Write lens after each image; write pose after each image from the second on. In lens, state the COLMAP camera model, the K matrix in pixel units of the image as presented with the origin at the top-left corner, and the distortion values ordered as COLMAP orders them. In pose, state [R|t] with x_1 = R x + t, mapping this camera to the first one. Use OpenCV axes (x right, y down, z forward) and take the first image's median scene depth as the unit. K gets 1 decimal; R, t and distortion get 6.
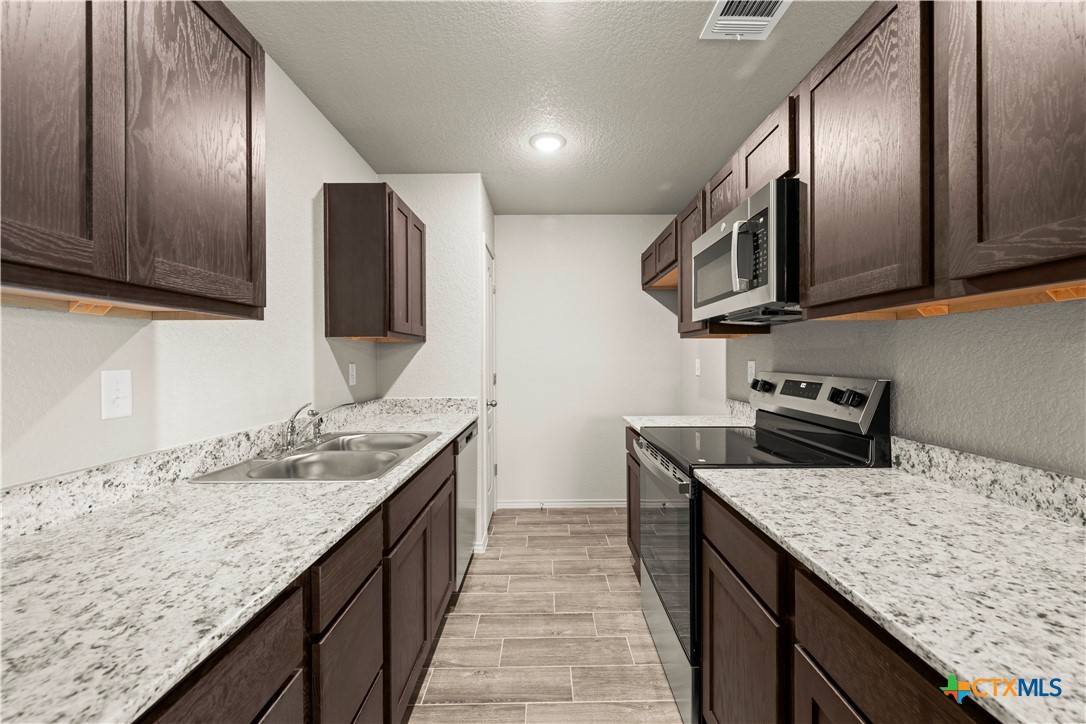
lens RADIAL K [[431.0, 0, 547.8], [0, 431.0, 359.0], [0, 0, 1]] dist [-0.001450, 0.000501]
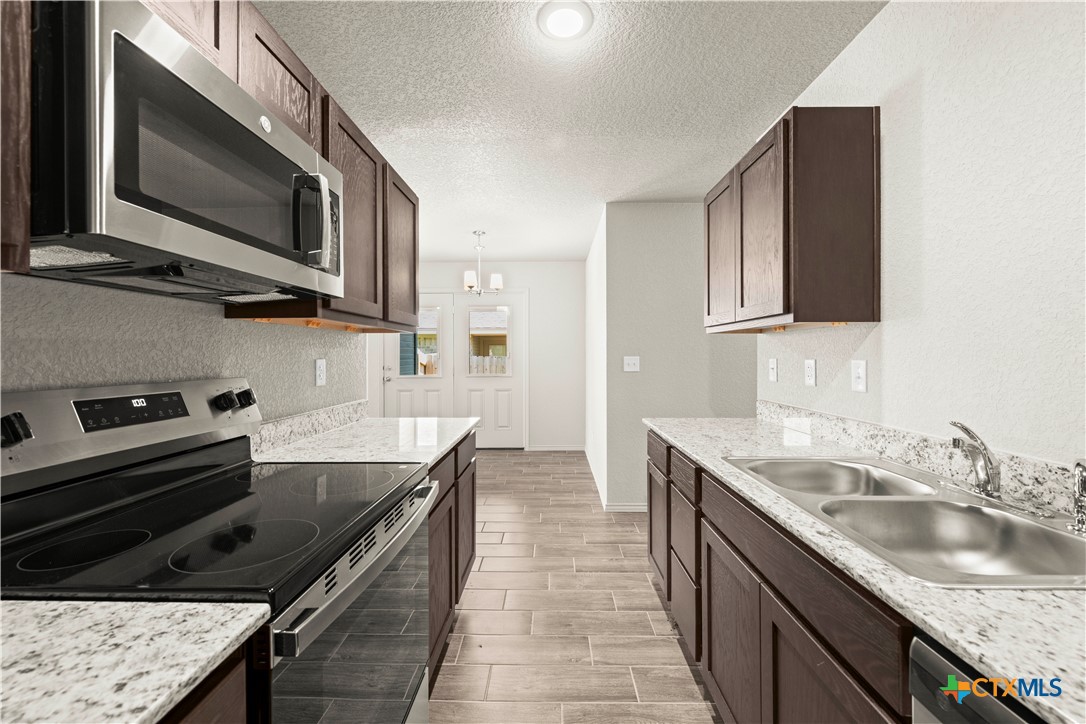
lens RADIAL K [[431.0, 0, 545.9], [0, 431.0, 355.9], [0, 0, 1]] dist [-0.001450, 0.000501]
pose [[-0.999877, 0.006328, 0.014320, 0.049473], [0.006412, 0.999962, 0.005838, -0.003054], [-0.014282, 0.005929, -0.999880, 2.149649]]
